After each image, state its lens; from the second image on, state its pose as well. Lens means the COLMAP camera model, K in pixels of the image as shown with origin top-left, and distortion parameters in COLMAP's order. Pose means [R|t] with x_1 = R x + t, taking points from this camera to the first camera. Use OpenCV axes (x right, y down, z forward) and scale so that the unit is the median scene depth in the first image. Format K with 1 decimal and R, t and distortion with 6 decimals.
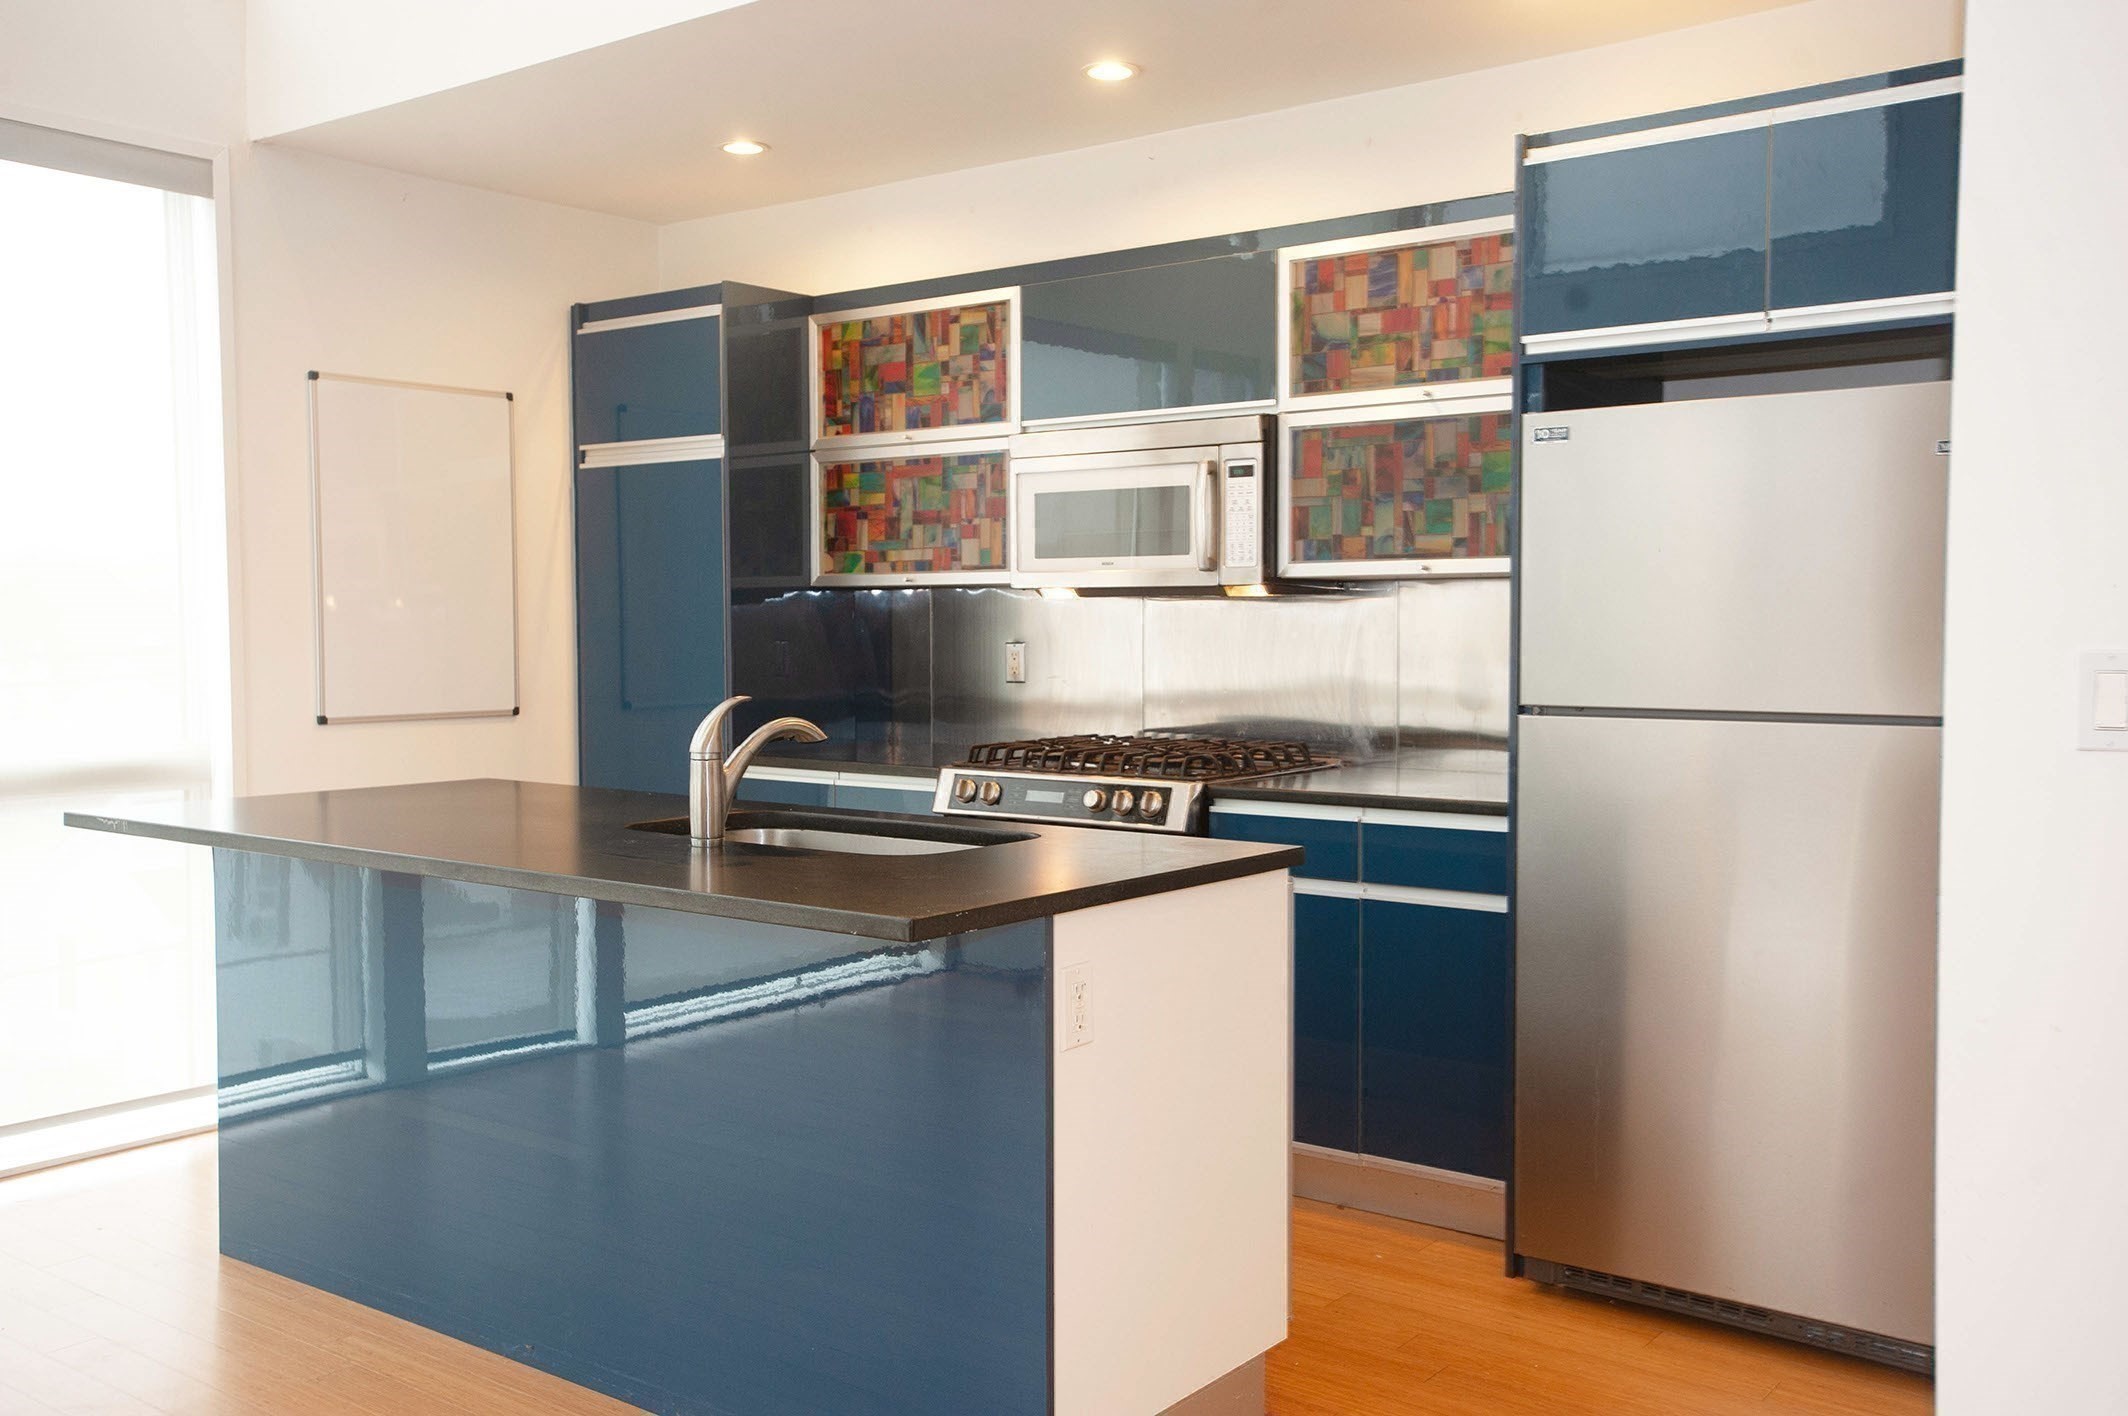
lens RADIAL K [[1901.2, 0, 1066.9], [0, 1901.2, 716.9], [0, 0, 1]] dist [0.018899, -0.000780]
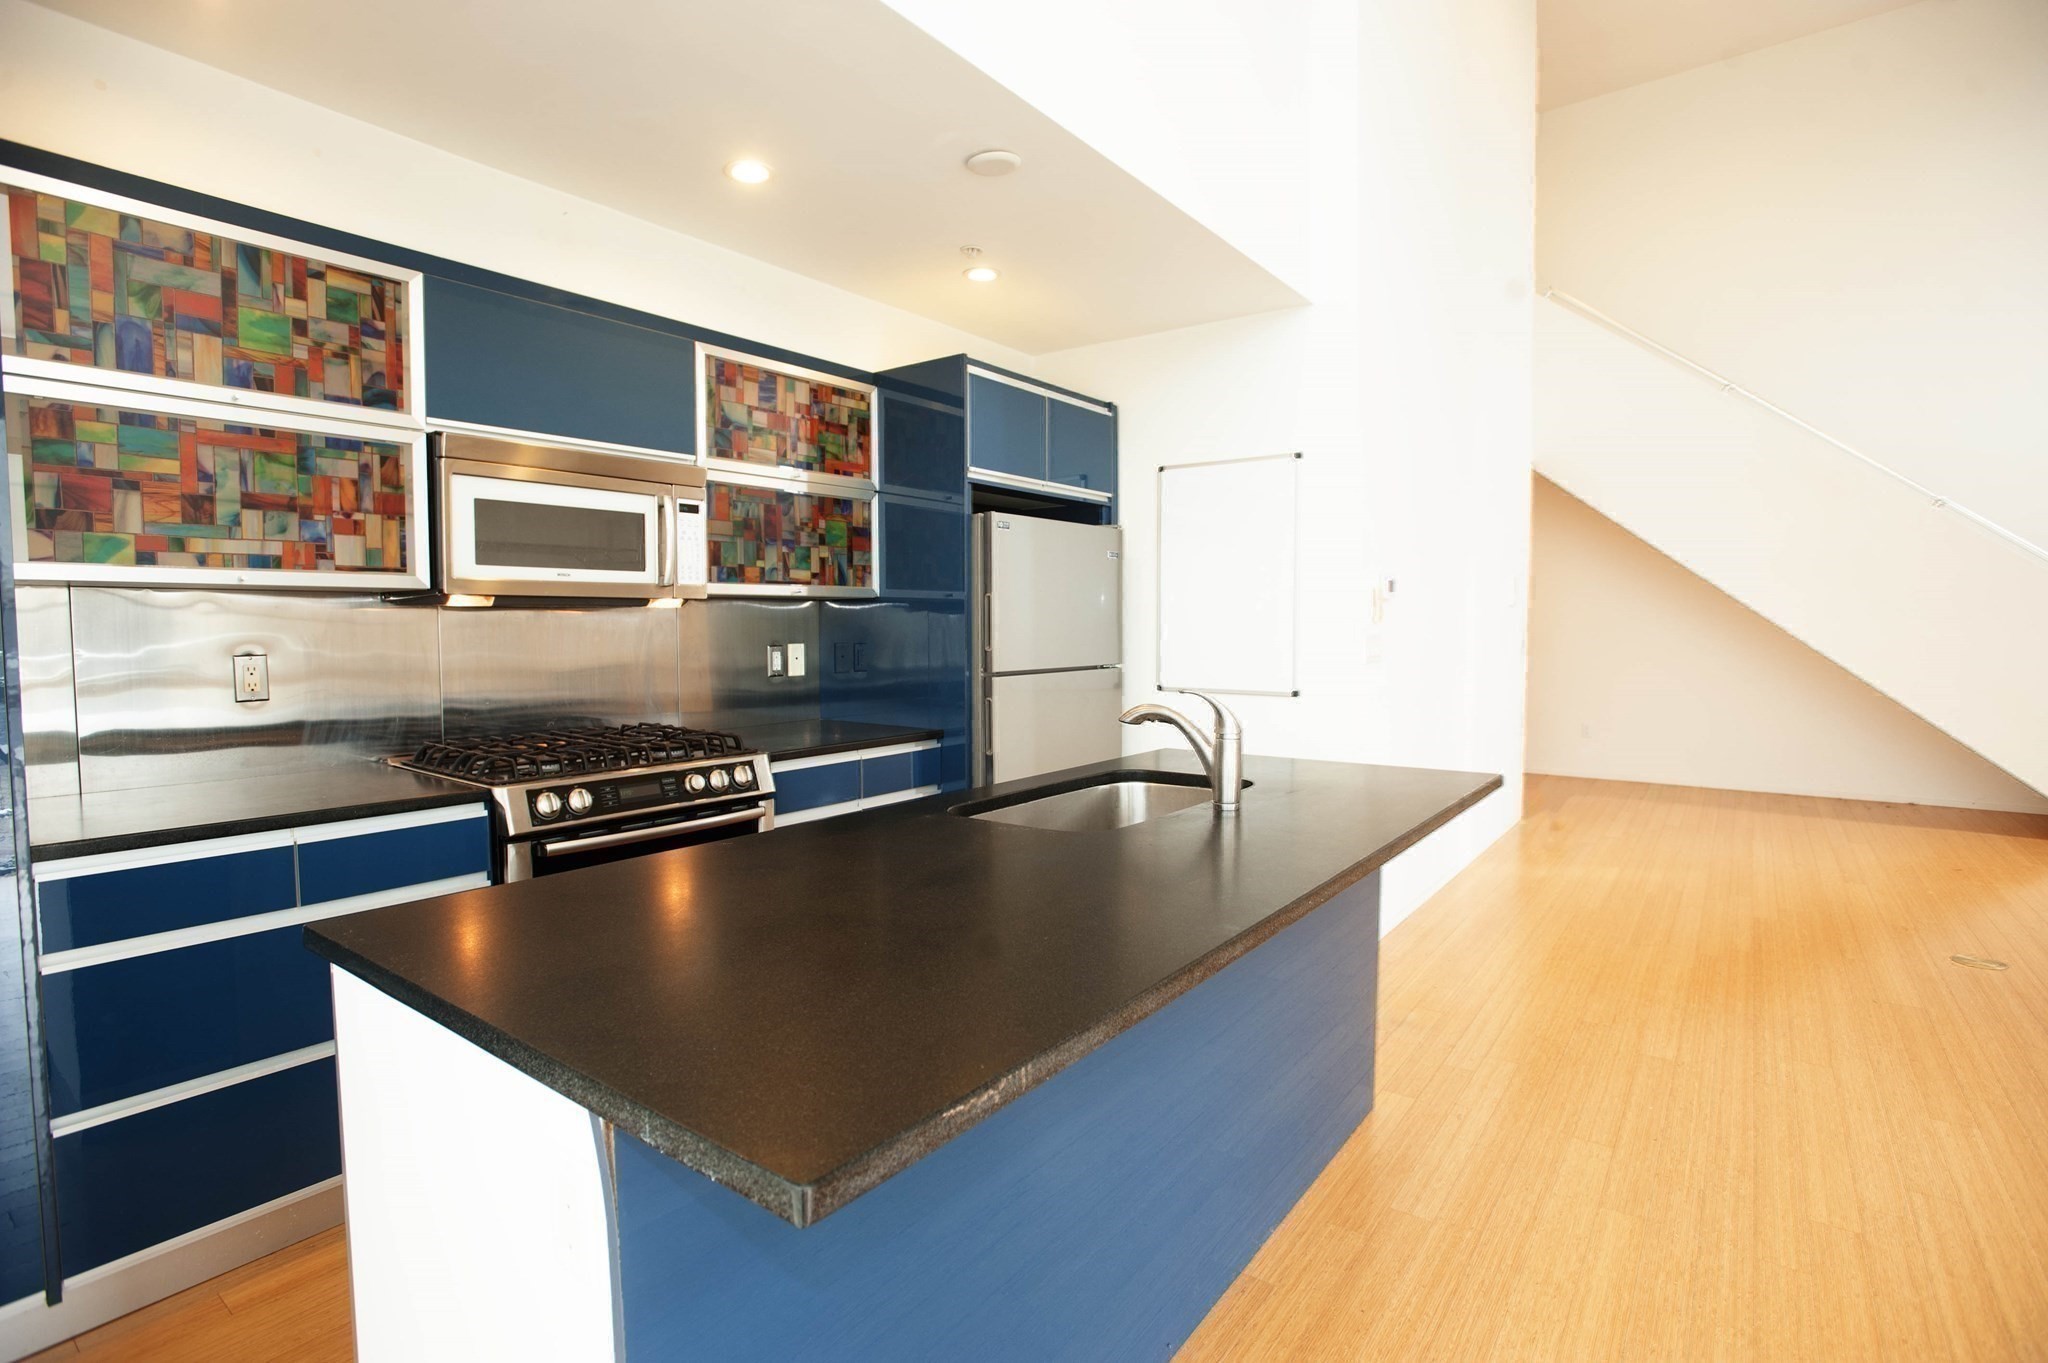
lens RADIAL K [[1001.9, 0, 1028.3], [0, 1001.9, 662.4], [0, 0, 1]] dist [-0.000954, 0.001986]
pose [[-0.003943, -0.041236, 0.999142, -0.522605], [0.052792, 0.997748, 0.041387, -0.038696], [-0.998598, 0.052909, -0.001757, 0.704877]]
